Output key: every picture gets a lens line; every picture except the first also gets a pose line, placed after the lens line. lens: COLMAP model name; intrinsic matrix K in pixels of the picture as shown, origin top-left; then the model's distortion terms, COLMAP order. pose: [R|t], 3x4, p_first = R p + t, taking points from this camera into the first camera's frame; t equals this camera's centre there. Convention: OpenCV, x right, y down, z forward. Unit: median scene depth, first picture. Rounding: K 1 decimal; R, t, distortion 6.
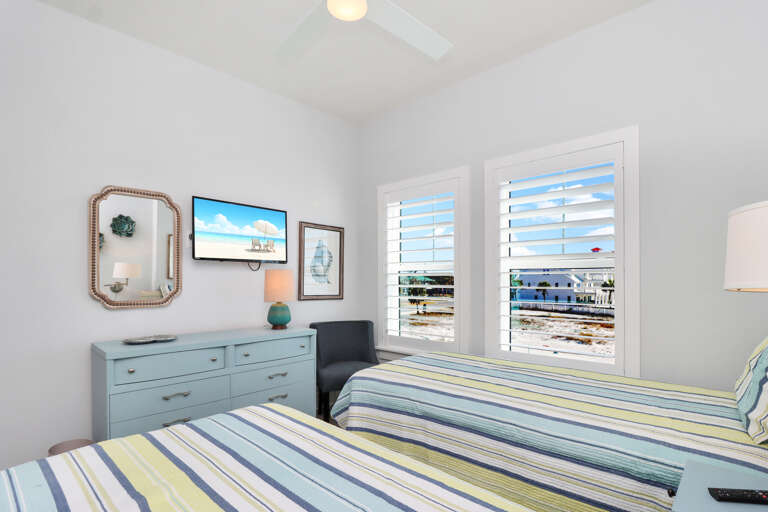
lens RADIAL K [[379.8, 0, 384.5], [0, 379.8, 280.5], [0, 0, 1]] dist [-0.000001, -0.000114]
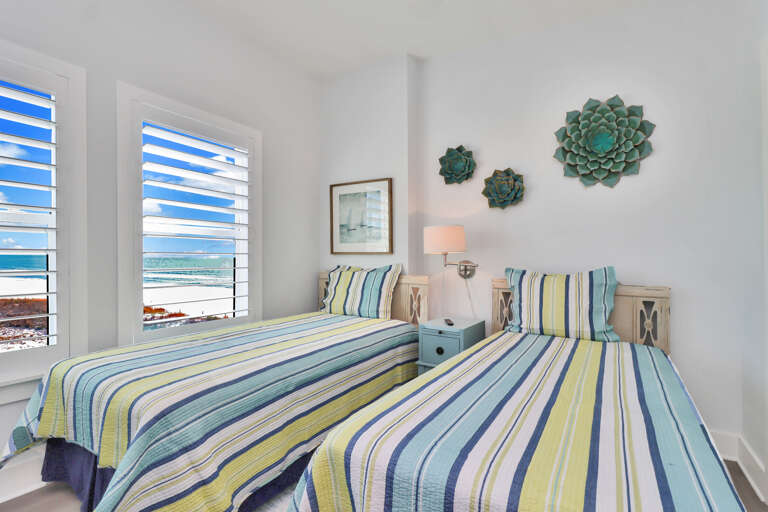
lens RADIAL K [[377.3, 0, 384.9], [0, 377.3, 262.9], [0, 0, 1]] dist [0.000493, -0.000341]
pose [[-0.184956, -0.022705, 0.982485, -0.746705], [-0.010400, 0.999722, 0.021145, 0.023556], [-0.982692, -0.006307, -0.185140, 0.845424]]
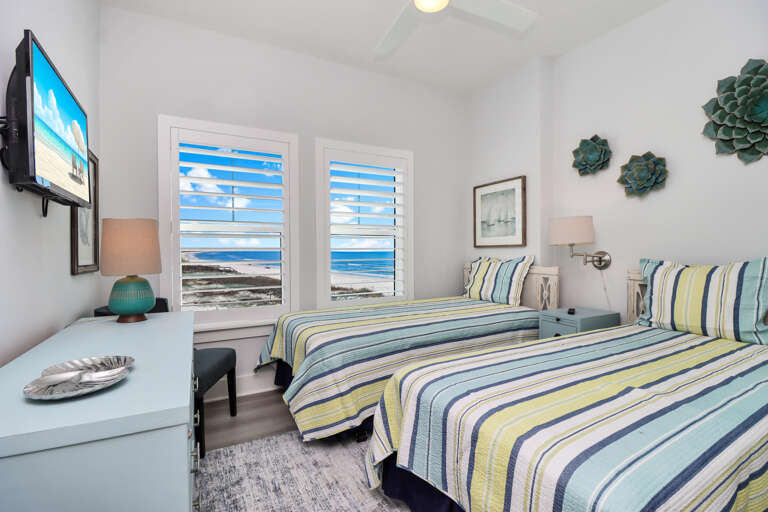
lens RADIAL K [[353.1, 0, 384.0], [0, 353.1, 256.0], [0, 0, 1]] dist [-0.002352, -0.001147]
pose [[0.328385, -0.023302, 0.944256, -0.904752], [0.007112, 0.999728, 0.022197, 0.024084], [-0.944517, -0.000573, 0.328462, 0.619456]]
